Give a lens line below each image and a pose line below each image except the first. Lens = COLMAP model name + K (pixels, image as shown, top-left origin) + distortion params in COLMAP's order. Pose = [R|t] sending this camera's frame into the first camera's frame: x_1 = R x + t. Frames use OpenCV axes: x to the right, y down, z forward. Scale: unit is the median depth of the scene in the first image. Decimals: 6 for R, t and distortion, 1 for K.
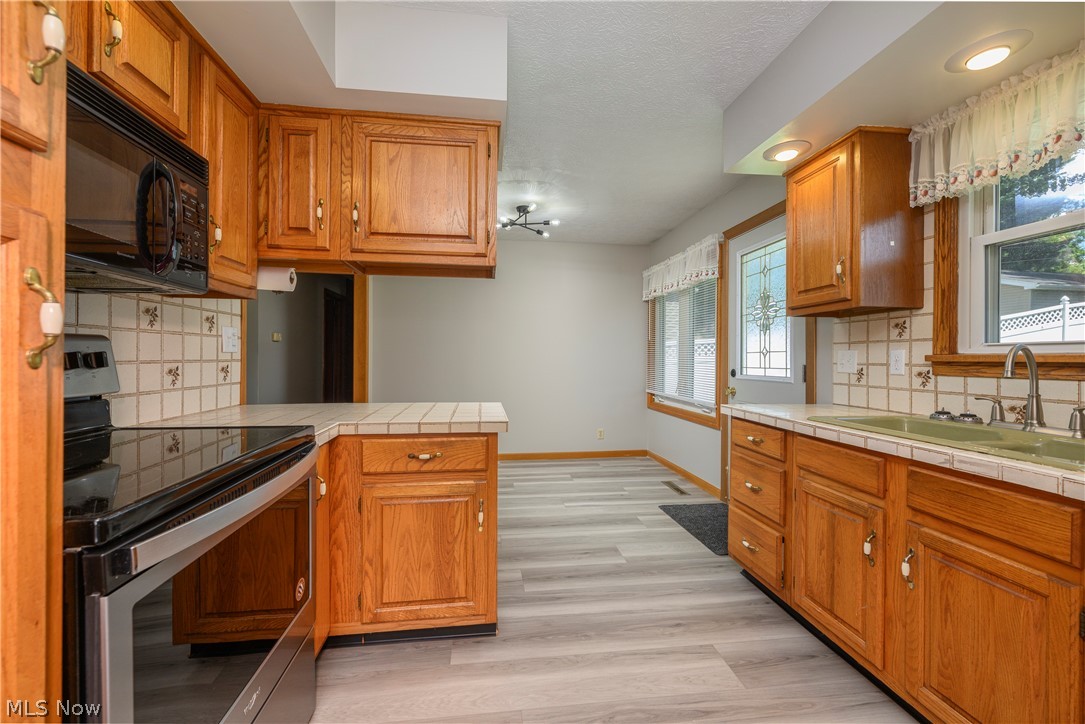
lens RADIAL K [[432.2, 0, 529.0], [0, 432.2, 357.7], [0, 0, 1]] dist [0.000554, -0.000013]
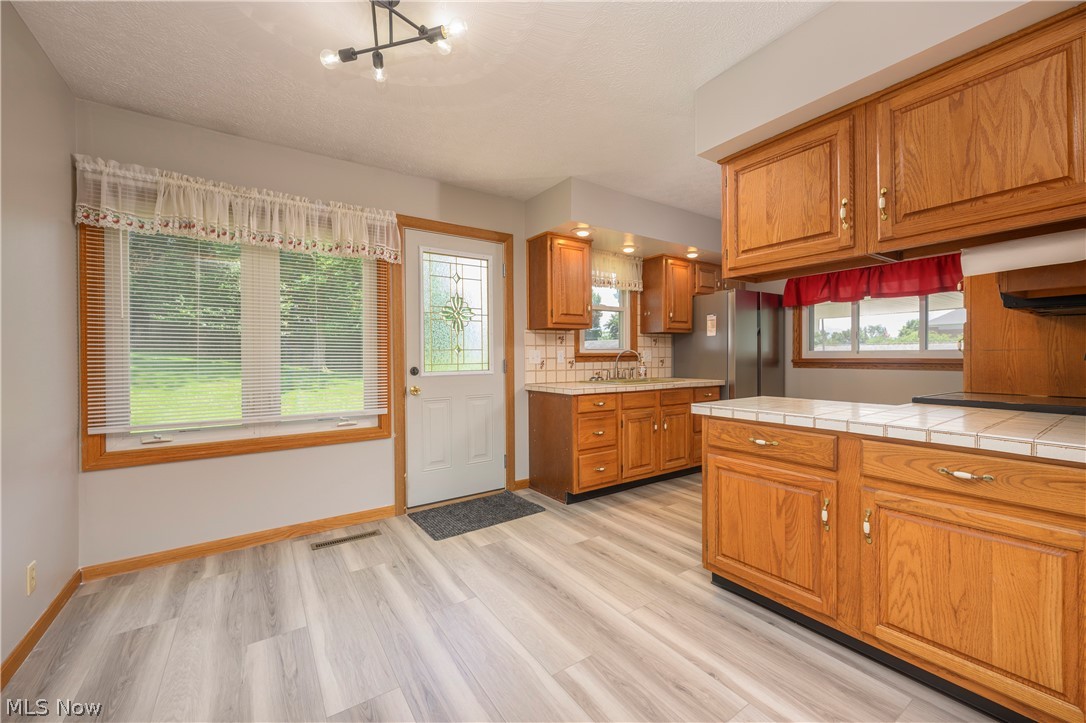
lens RADIAL K [[427.3, 0, 555.2], [0, 427.3, 357.5], [0, 0, 1]] dist [-0.000614, -0.000083]
pose [[-0.488092, -0.006741, 0.872766, -0.603198], [0.002533, 0.999955, 0.009140, -0.002787], [-0.872788, 0.006672, -0.488053, 1.435495]]
